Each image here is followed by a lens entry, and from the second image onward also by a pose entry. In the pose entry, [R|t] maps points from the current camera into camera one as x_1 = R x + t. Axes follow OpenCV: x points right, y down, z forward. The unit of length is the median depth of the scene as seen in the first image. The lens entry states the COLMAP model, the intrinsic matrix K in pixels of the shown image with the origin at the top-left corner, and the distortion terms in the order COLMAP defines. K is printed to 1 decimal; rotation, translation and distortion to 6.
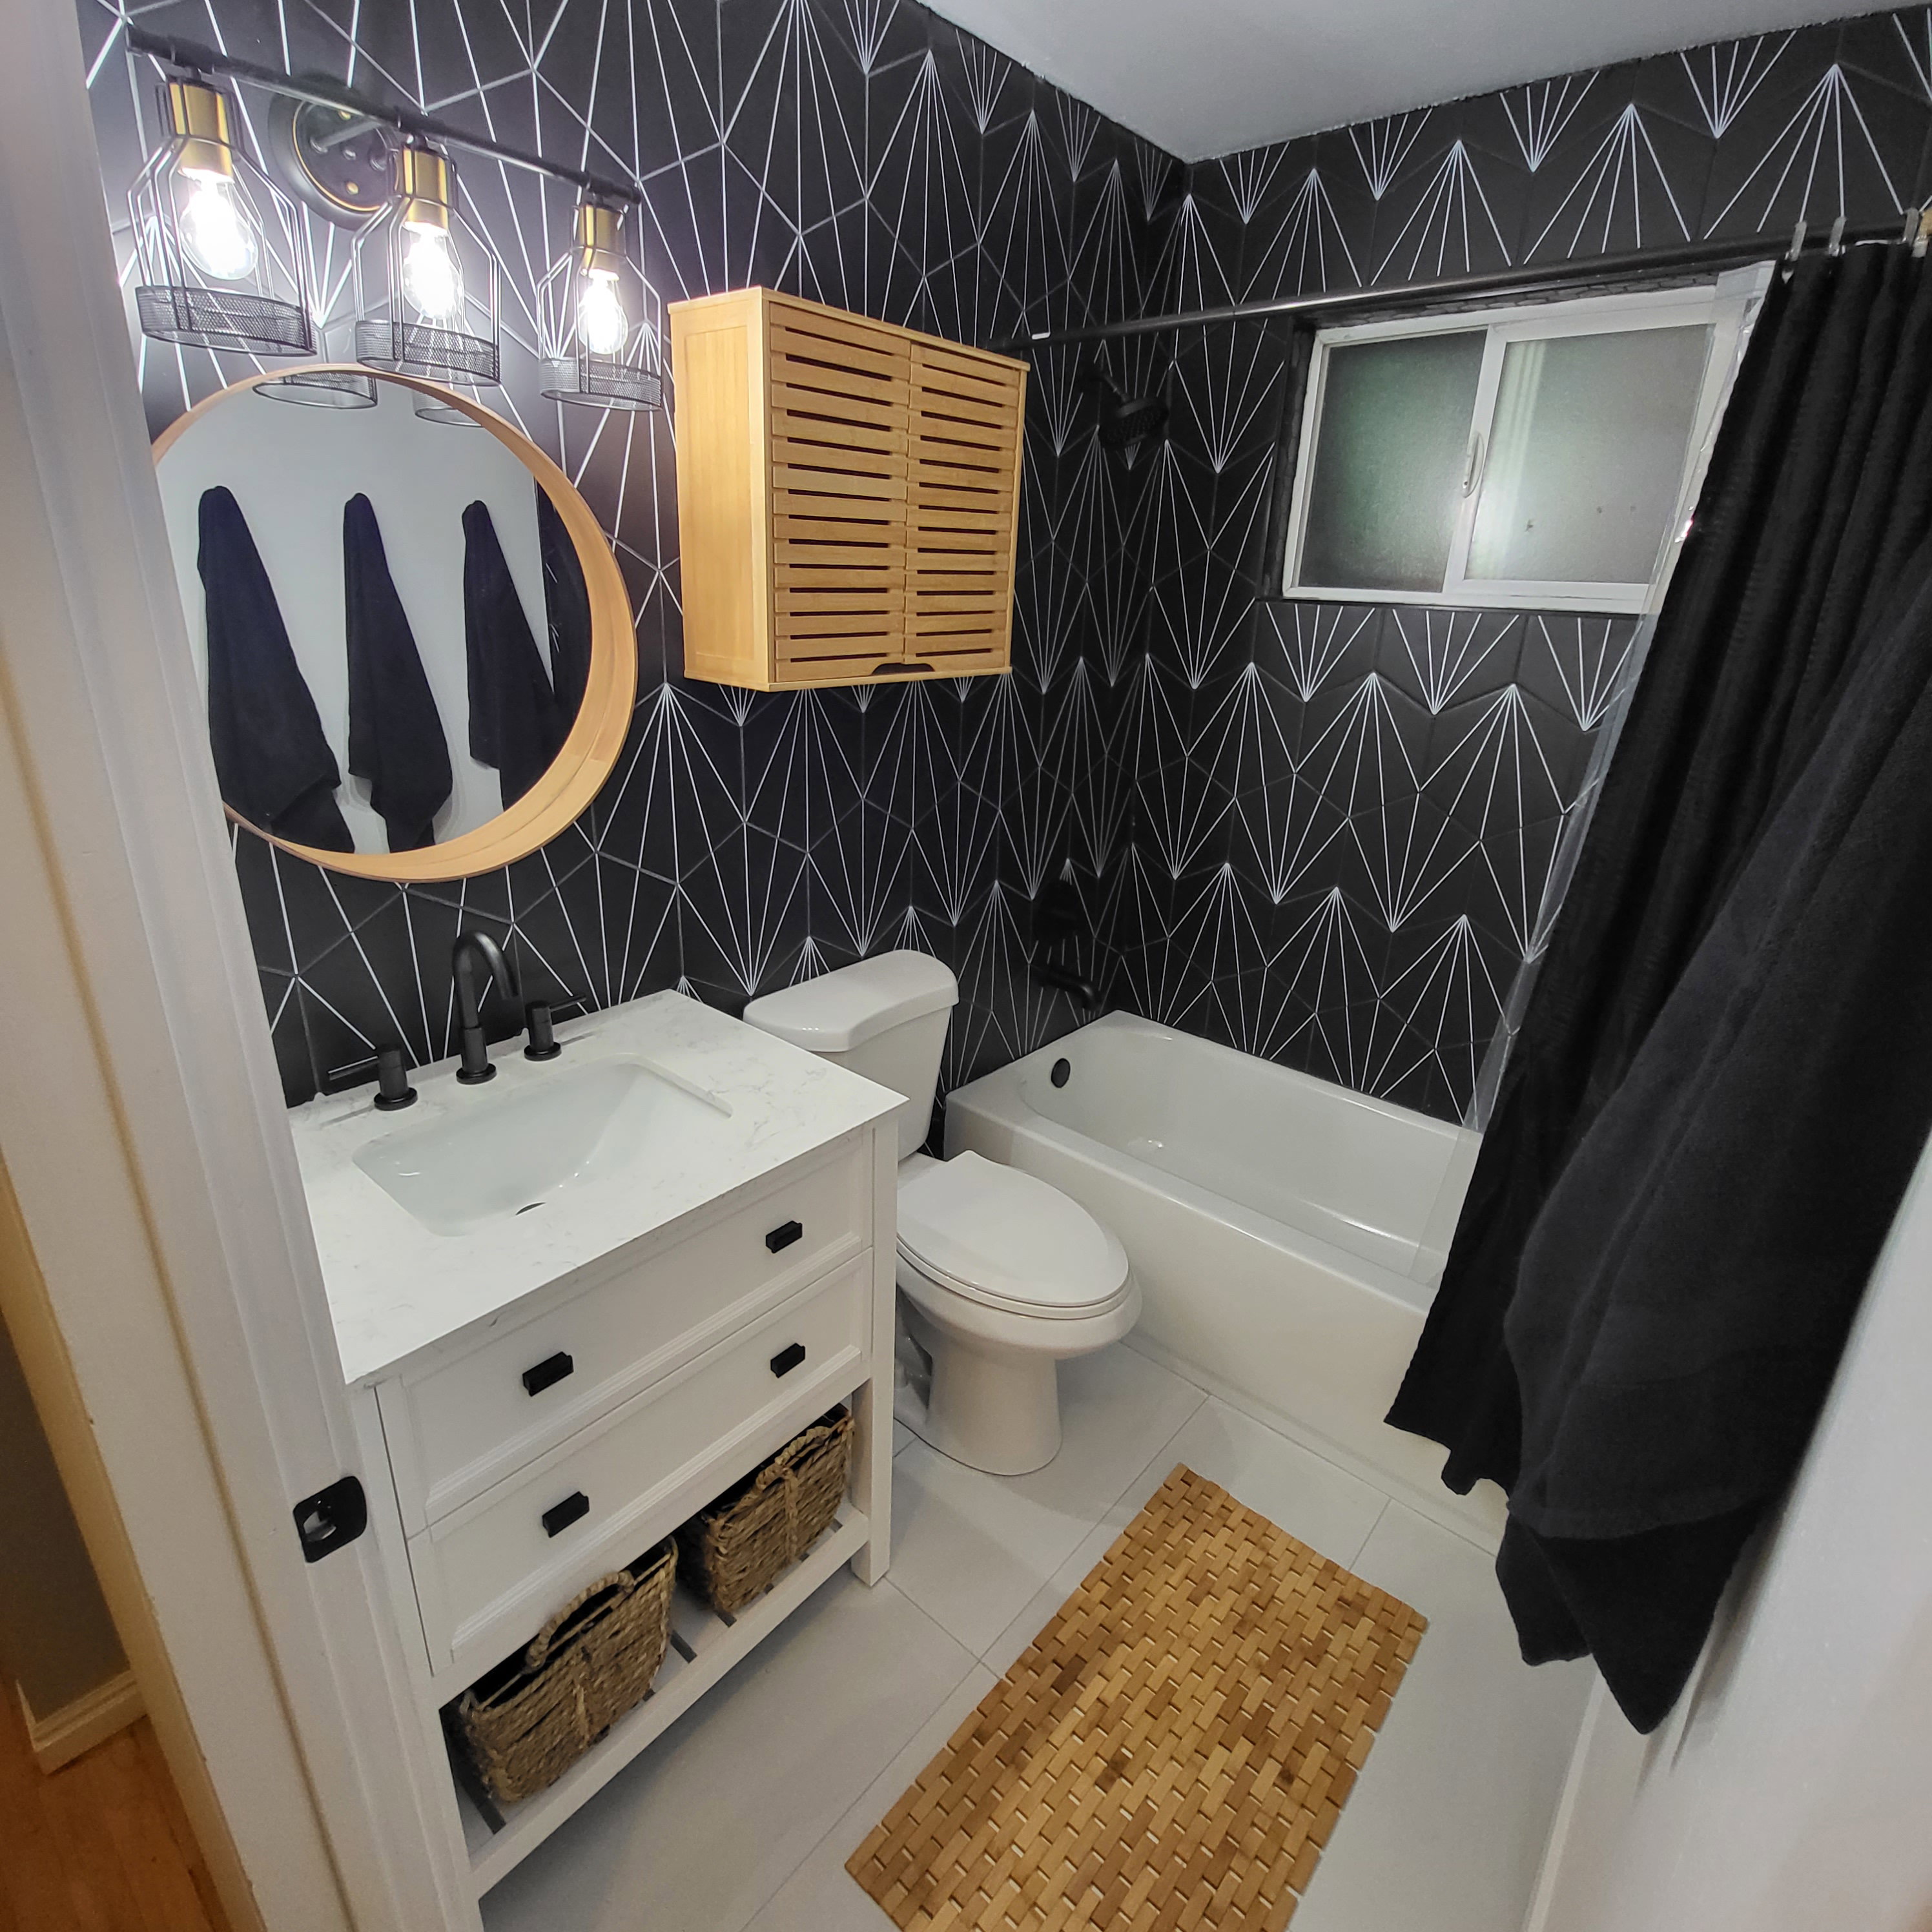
lens RADIAL K [[1001.2, 0, 921.2], [0, 1001.2, 936.3], [0, 0, 1]] dist [-0.012010, 0.000655]
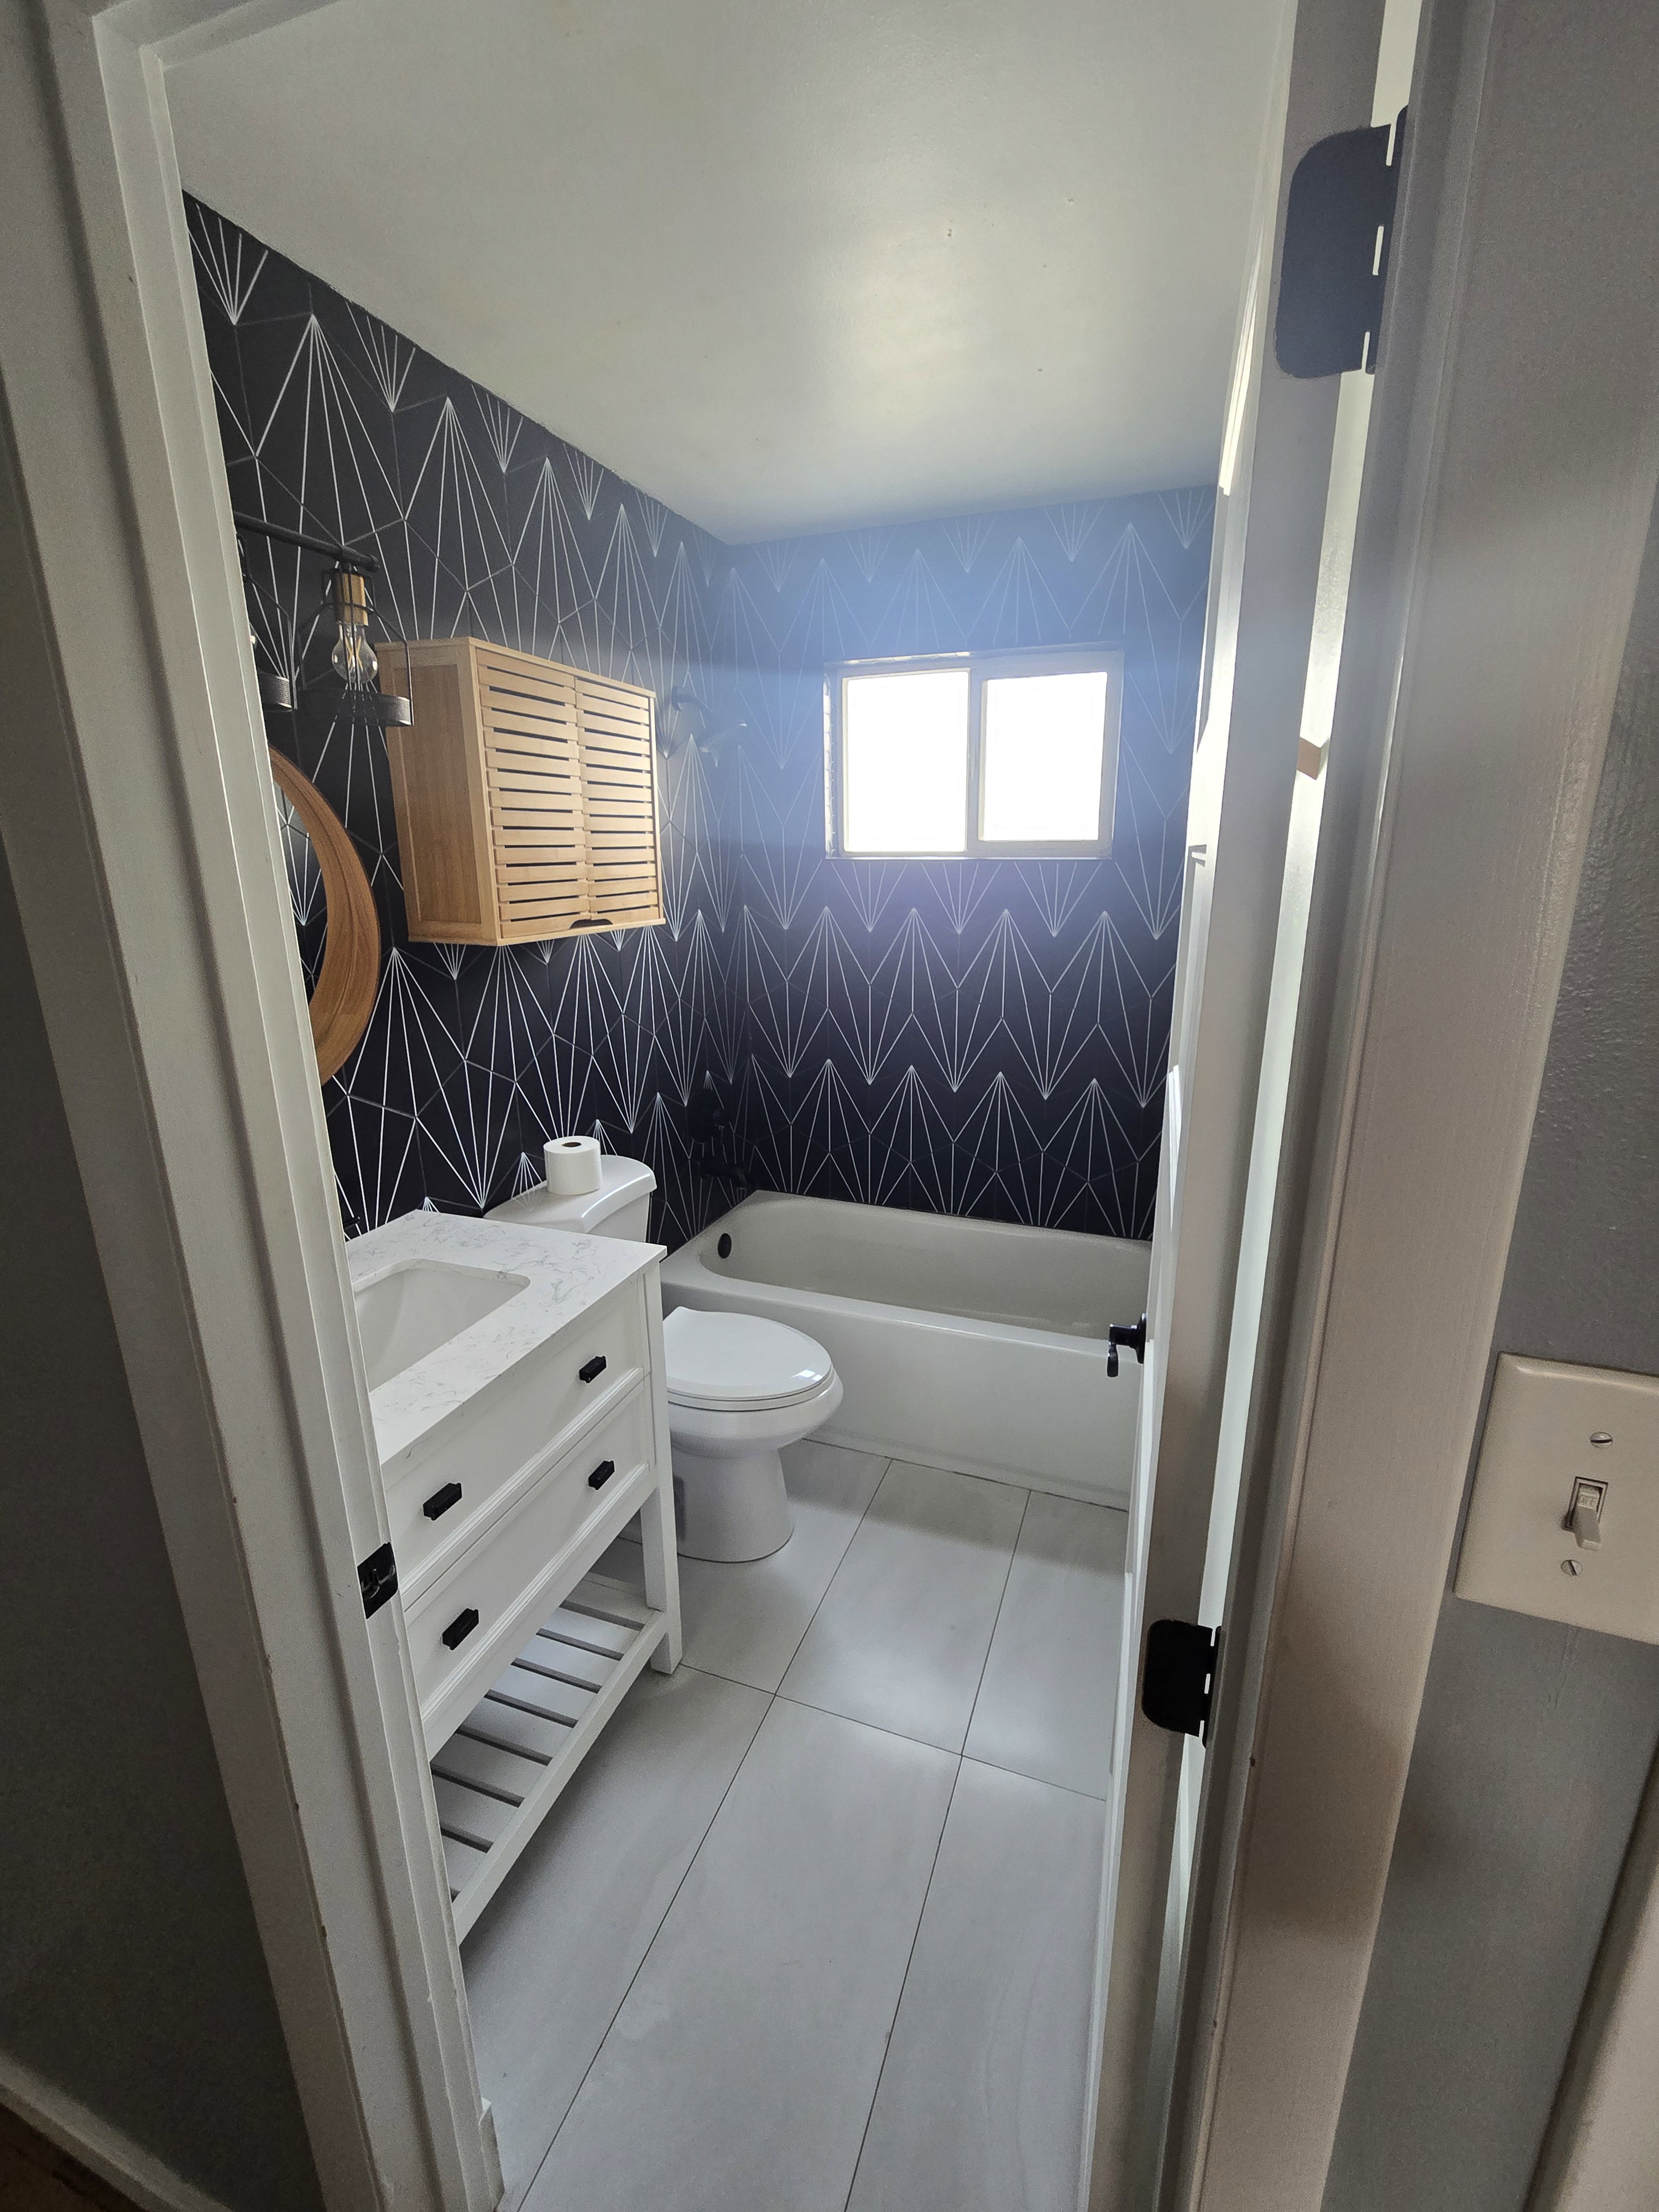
lens RADIAL K [[906.2, 0, 858.6], [0, 906.2, 1090.8], [0, 0, 1]] dist [0.000578, -0.002539]
pose [[0.918695, -0.127883, 0.373692, -0.151970], [0.157626, 0.986232, -0.050007, 0.048311], [-0.362152, 0.104844, 0.926204, -0.151444]]
